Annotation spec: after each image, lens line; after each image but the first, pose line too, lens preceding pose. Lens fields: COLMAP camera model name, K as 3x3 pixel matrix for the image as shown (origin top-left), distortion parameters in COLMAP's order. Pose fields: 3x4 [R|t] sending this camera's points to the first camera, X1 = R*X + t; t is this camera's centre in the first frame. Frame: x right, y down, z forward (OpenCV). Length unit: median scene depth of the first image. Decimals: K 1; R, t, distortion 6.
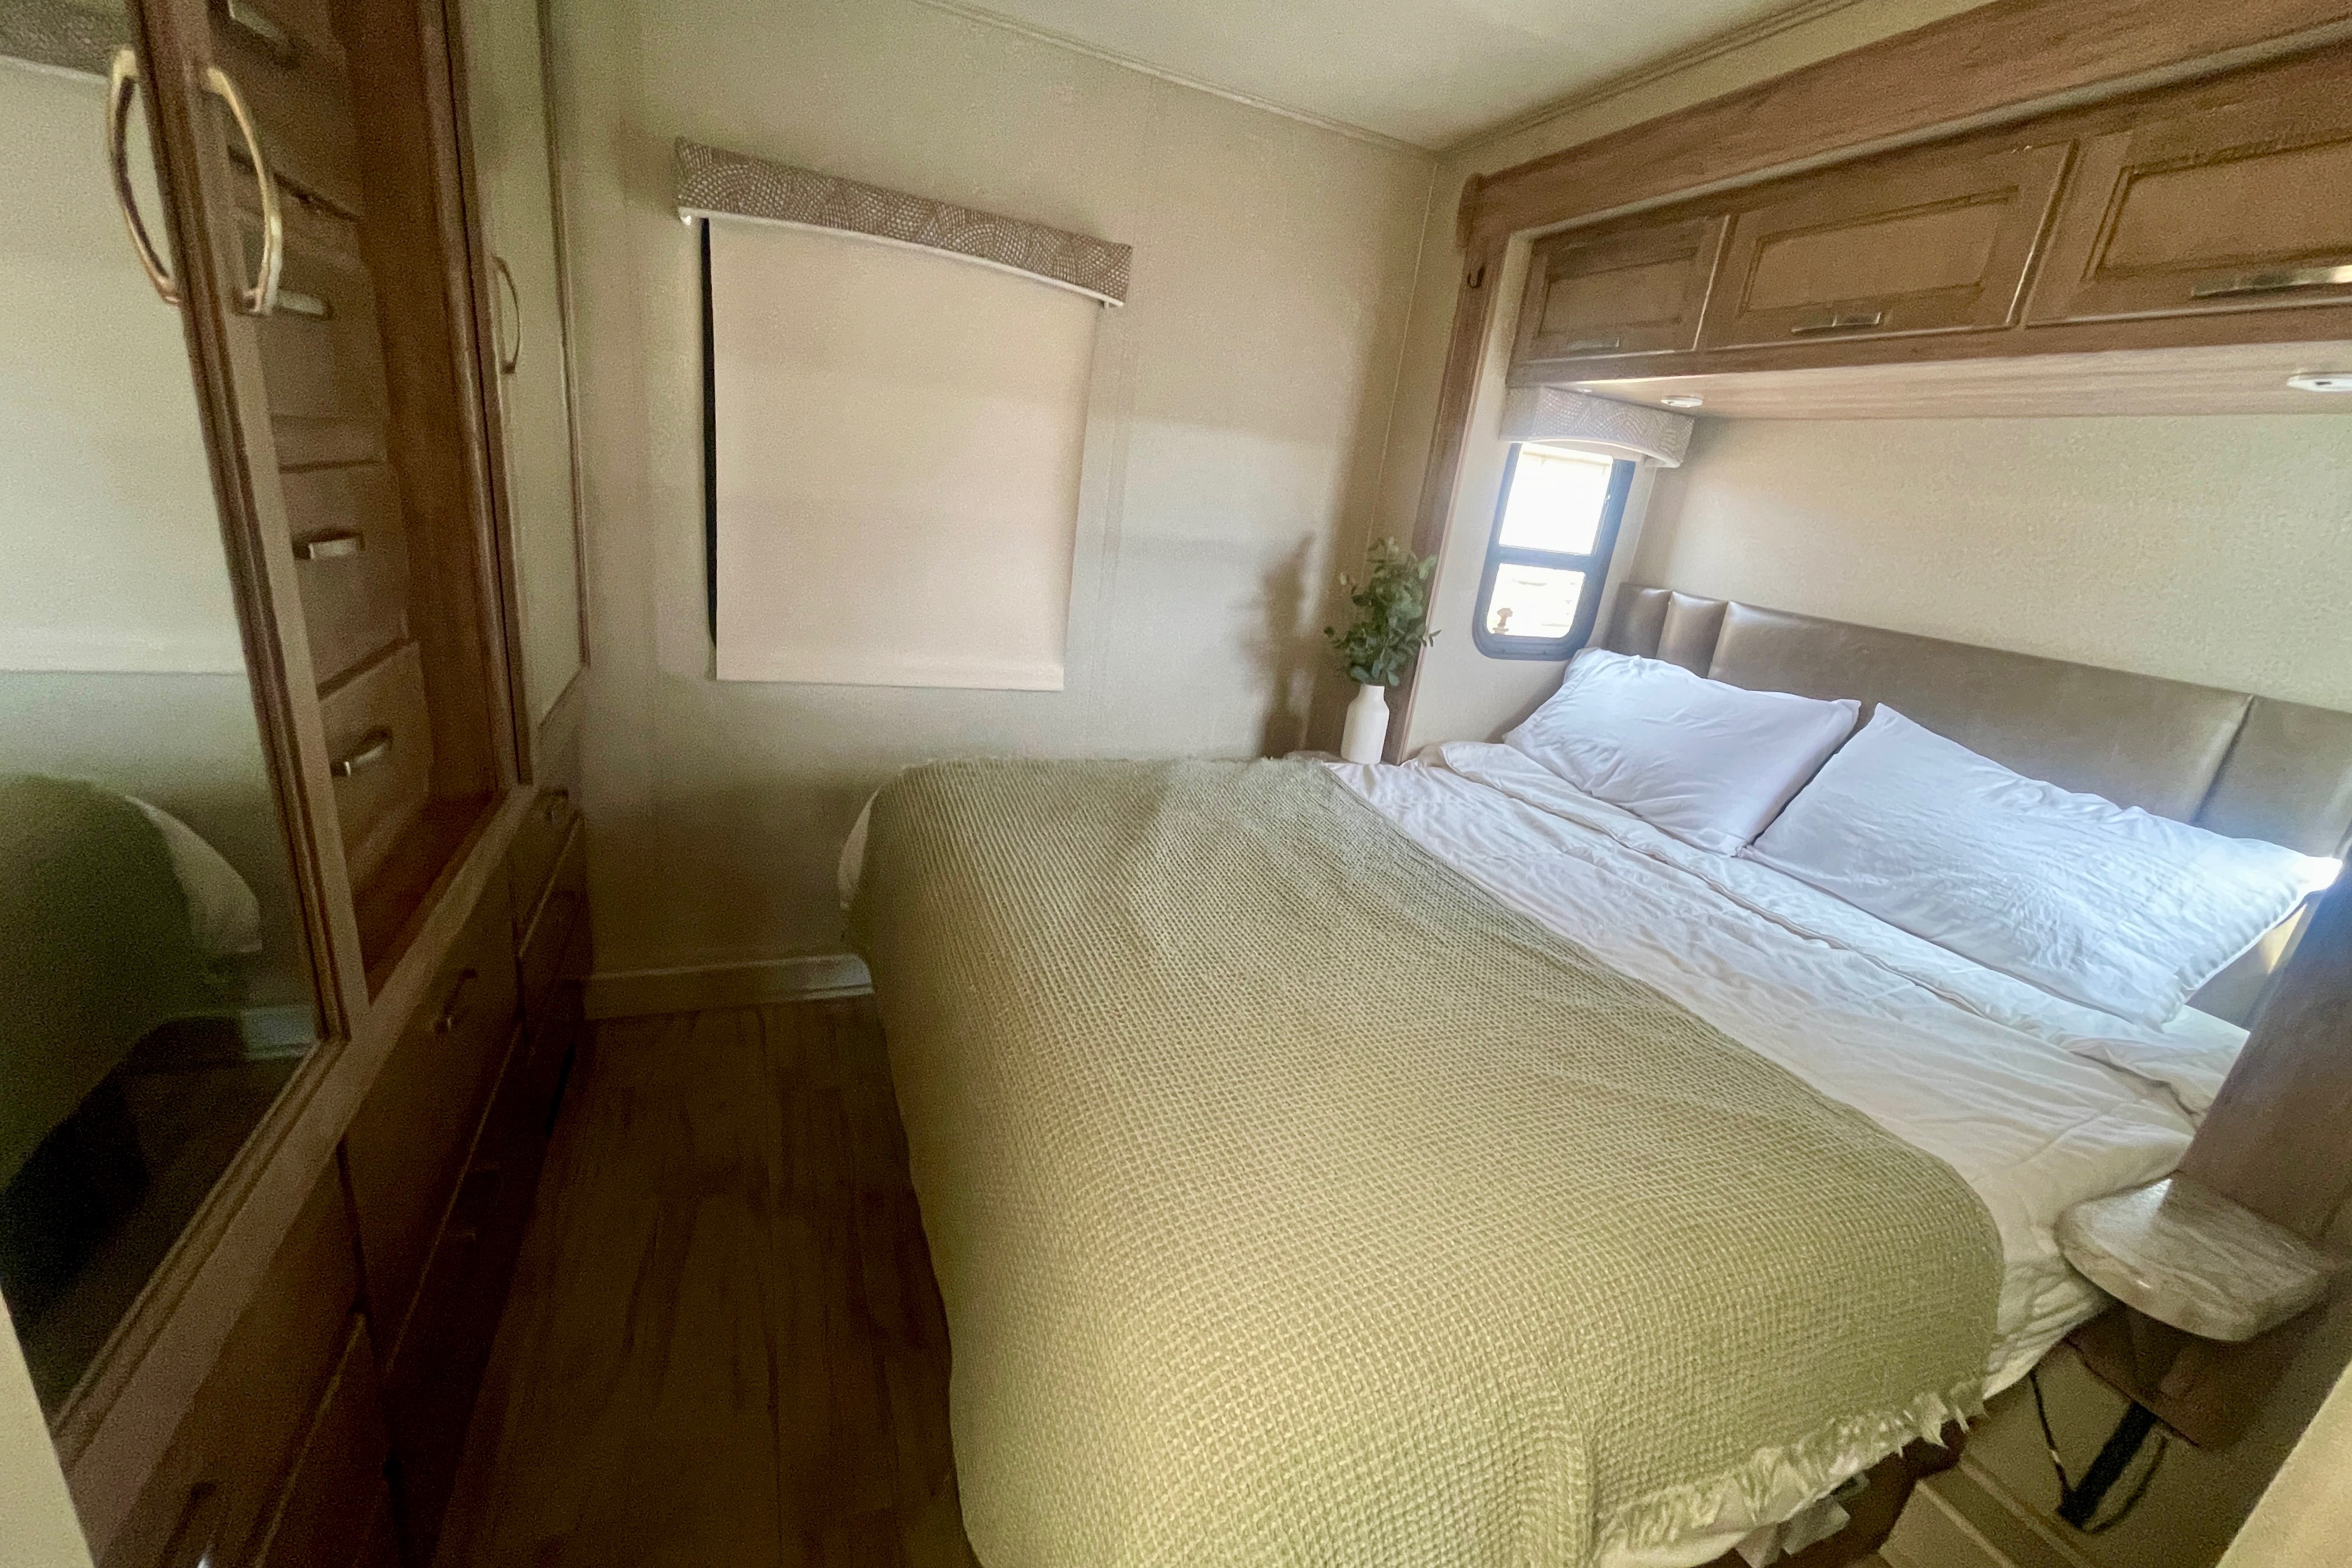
lens RADIAL K [[946.5, 0, 1184.5], [0, 946.5, 790.4], [0, 0, 1]] dist [-0.001055, -0.000229]
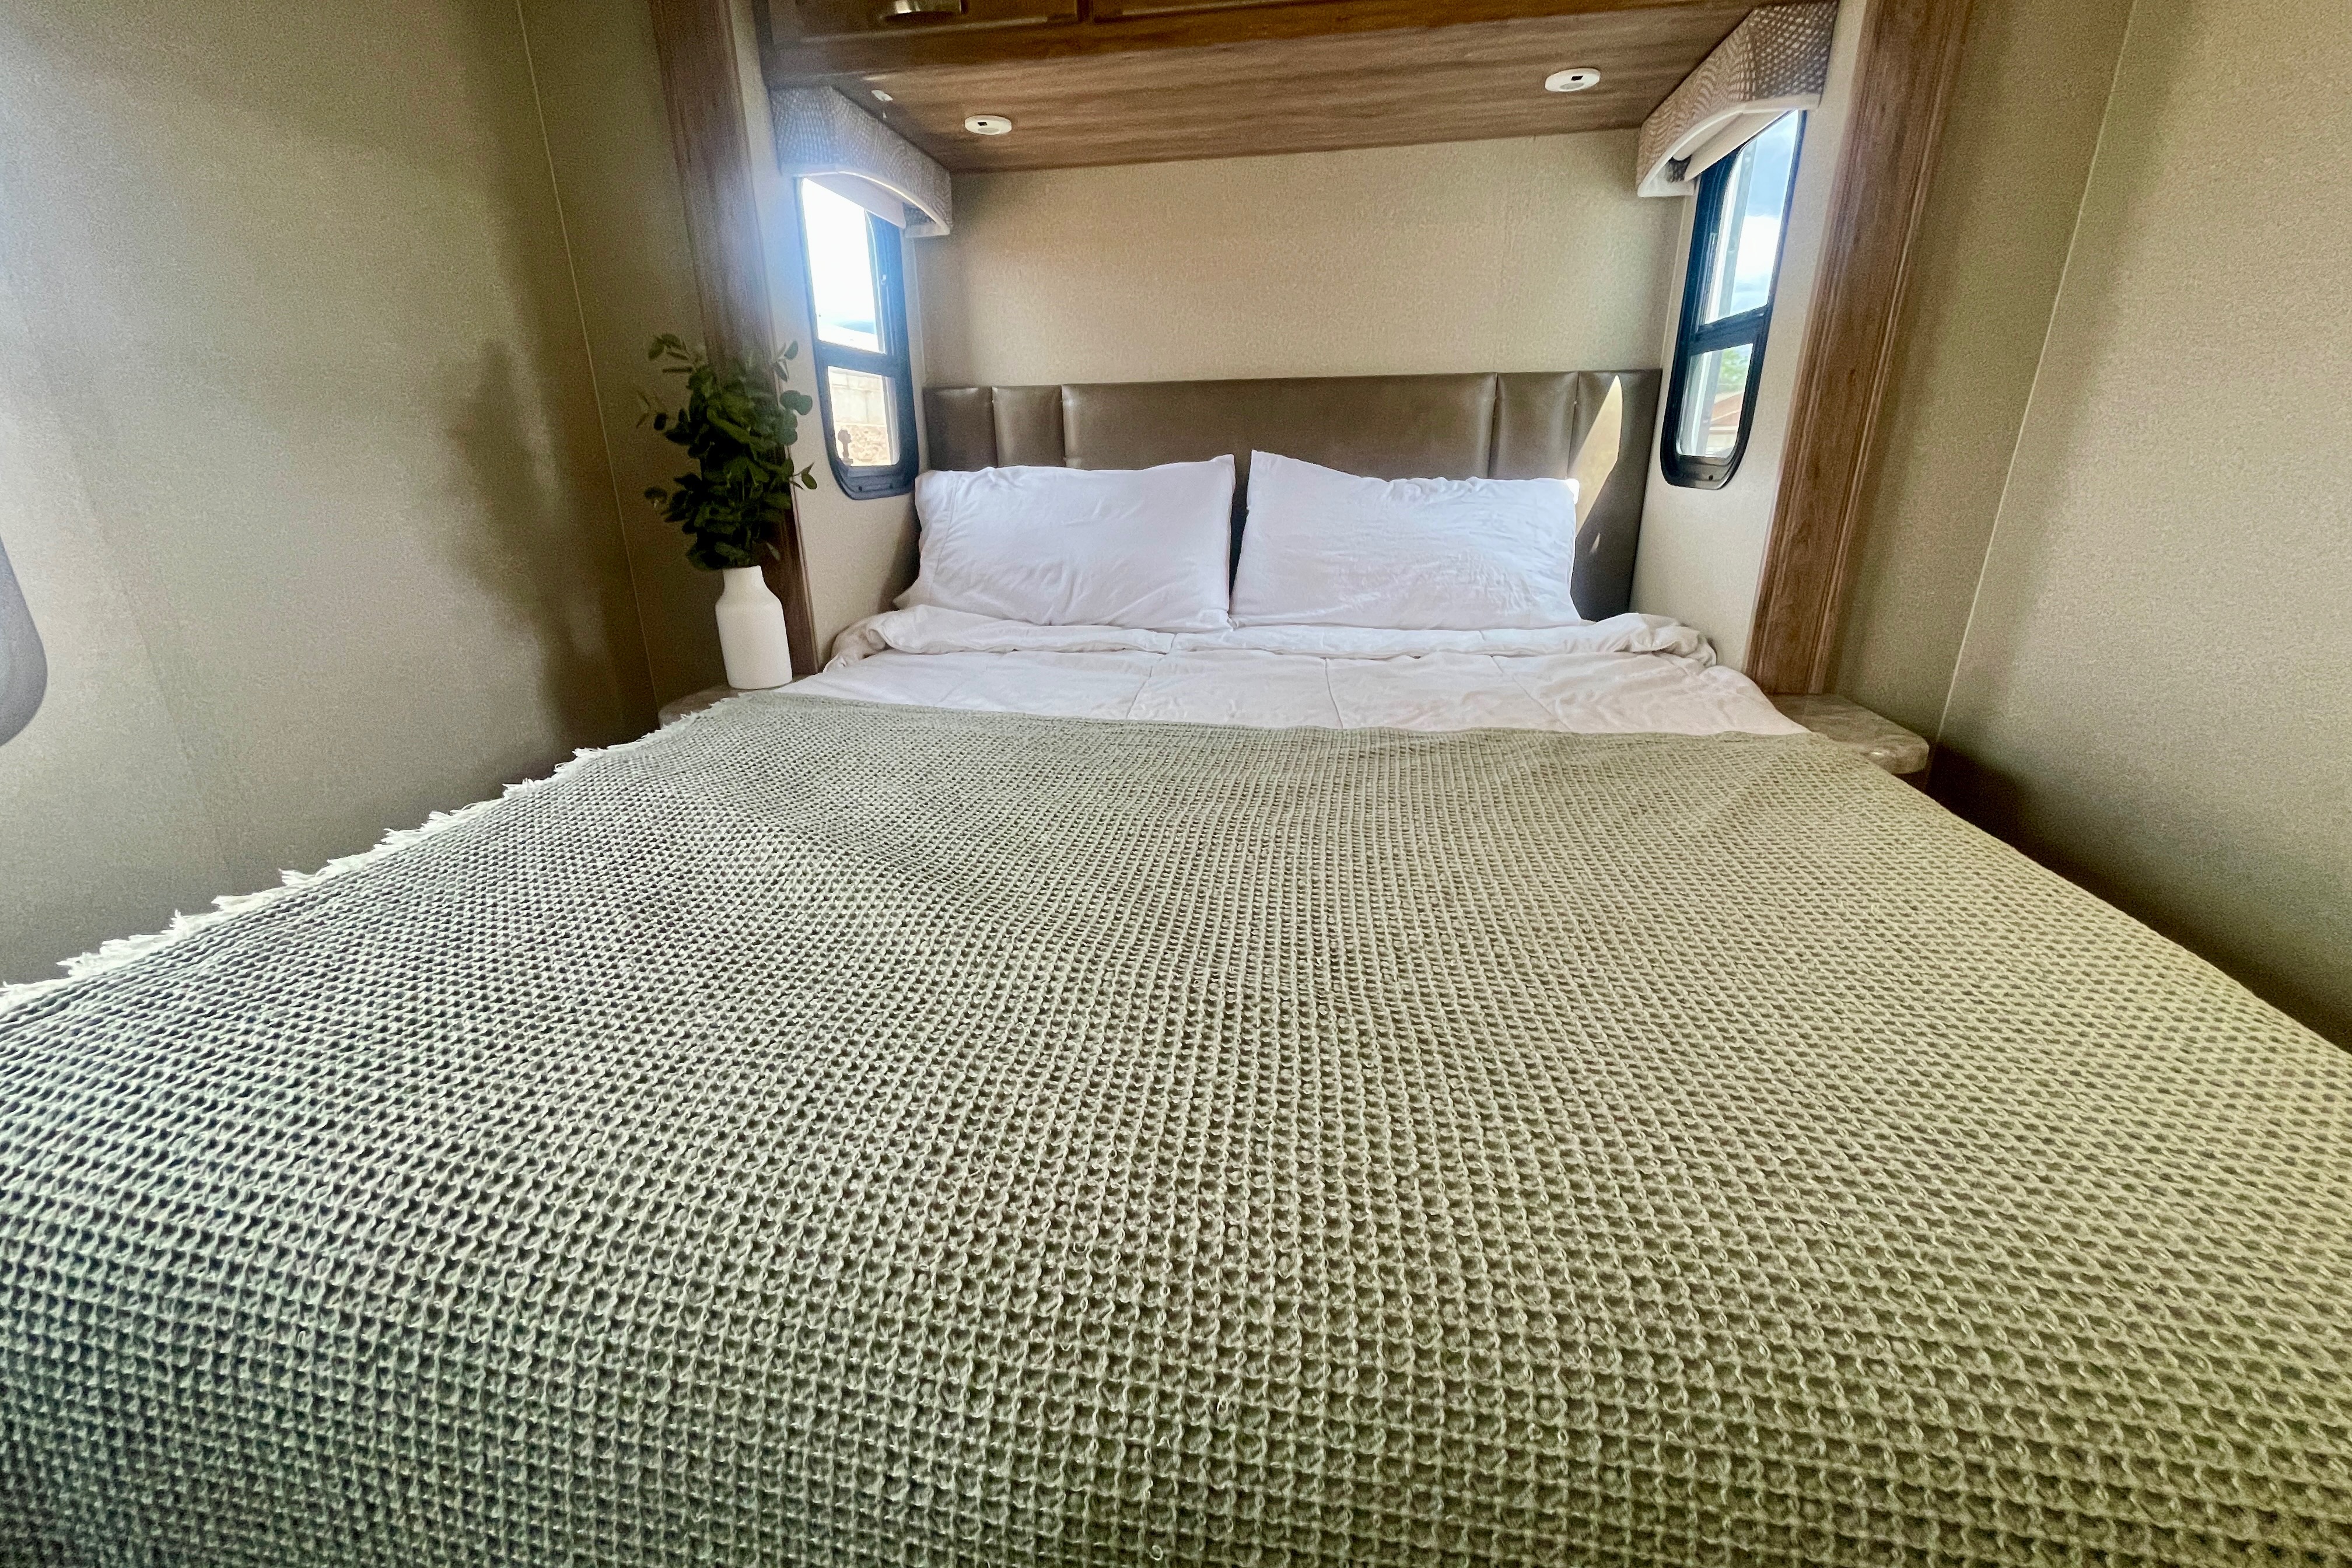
lens RADIAL K [[946.5, 0, 1171.7], [0, 946.5, 778.1], [0, 0, 1]] dist [-0.001055, -0.000229]
pose [[0.510309, -0.395693, 0.763552, -0.204146], [0.337040, 0.908855, 0.245738, -0.040381], [-0.791195, 0.131945, 0.597161, 0.395758]]
